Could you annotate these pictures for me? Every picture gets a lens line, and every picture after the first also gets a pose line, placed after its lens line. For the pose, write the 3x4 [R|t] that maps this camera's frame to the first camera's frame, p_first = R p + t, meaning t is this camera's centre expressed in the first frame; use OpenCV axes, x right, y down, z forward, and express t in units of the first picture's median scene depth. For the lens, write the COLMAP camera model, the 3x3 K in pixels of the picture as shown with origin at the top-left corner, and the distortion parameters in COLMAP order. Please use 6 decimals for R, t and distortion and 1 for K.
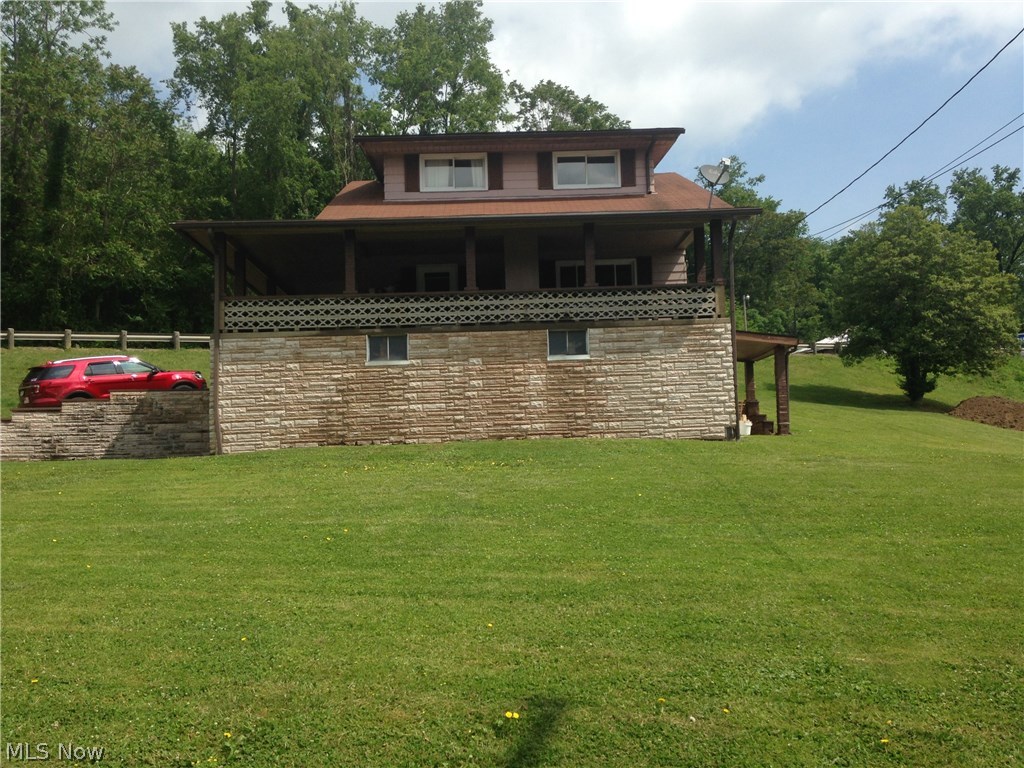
lens RADIAL K [[928.5, 0, 507.4], [0, 928.5, 386.2], [0, 0, 1]] dist [0.135353, -0.061976]
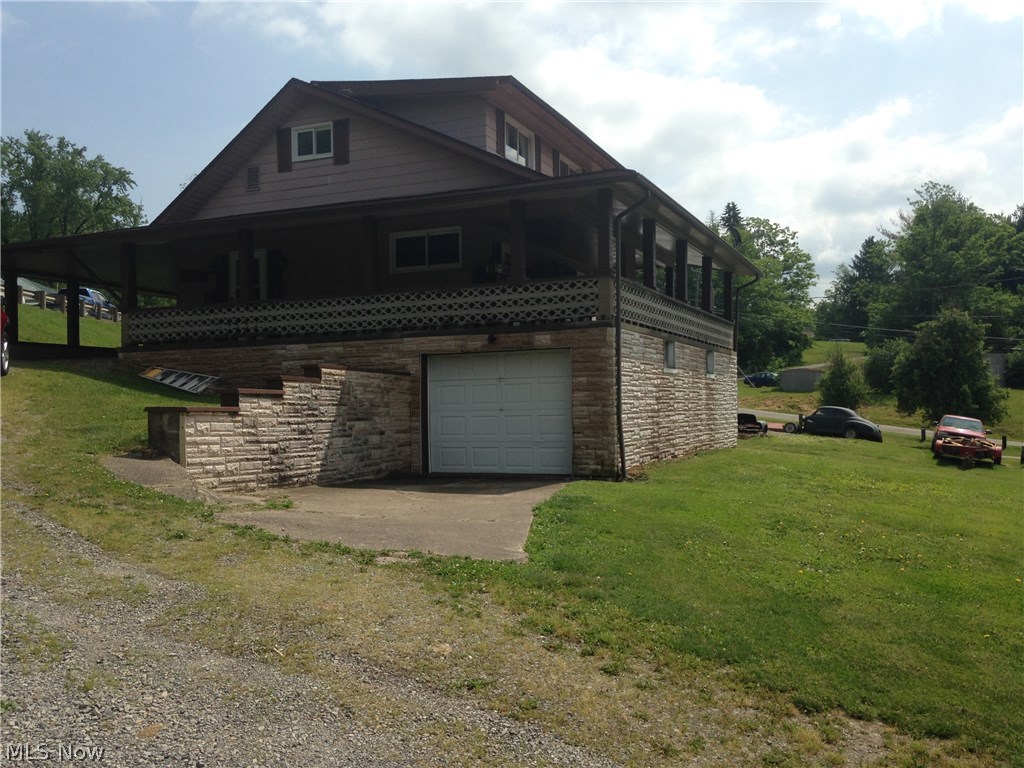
lens RADIAL K [[928.5, 0, 507.6], [0, 928.5, 383.7], [0, 0, 1]] dist [0.135353, -0.061976]
pose [[0.415038, 0.051084, 0.908369, -1.049490], [-0.088137, 0.995984, -0.015741, 0.017775], [-0.905525, -0.073528, 0.417874, 0.747629]]
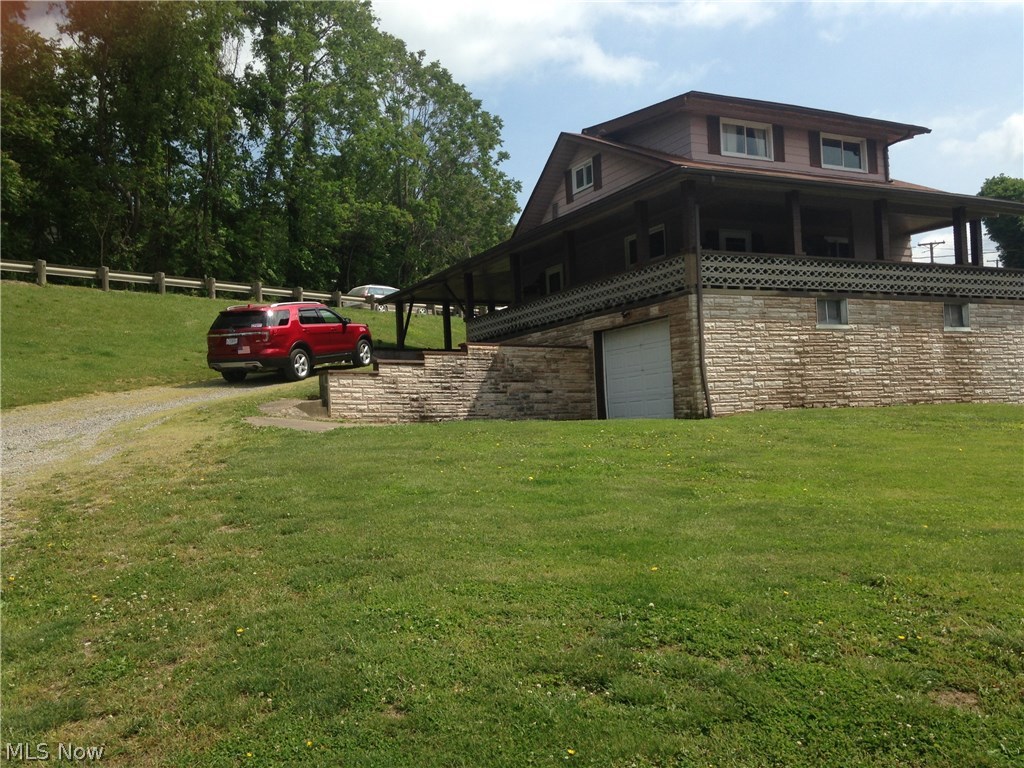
lens RADIAL K [[928.5, 0, 512.1], [0, 928.5, 383.7], [0, 0, 1]] dist [0.135353, -0.061976]
pose [[0.890775, 0.020344, 0.453989, -0.896247], [-0.031727, 0.999344, 0.017470, 0.029869], [-0.453335, -0.029965, 0.890836, 0.242612]]
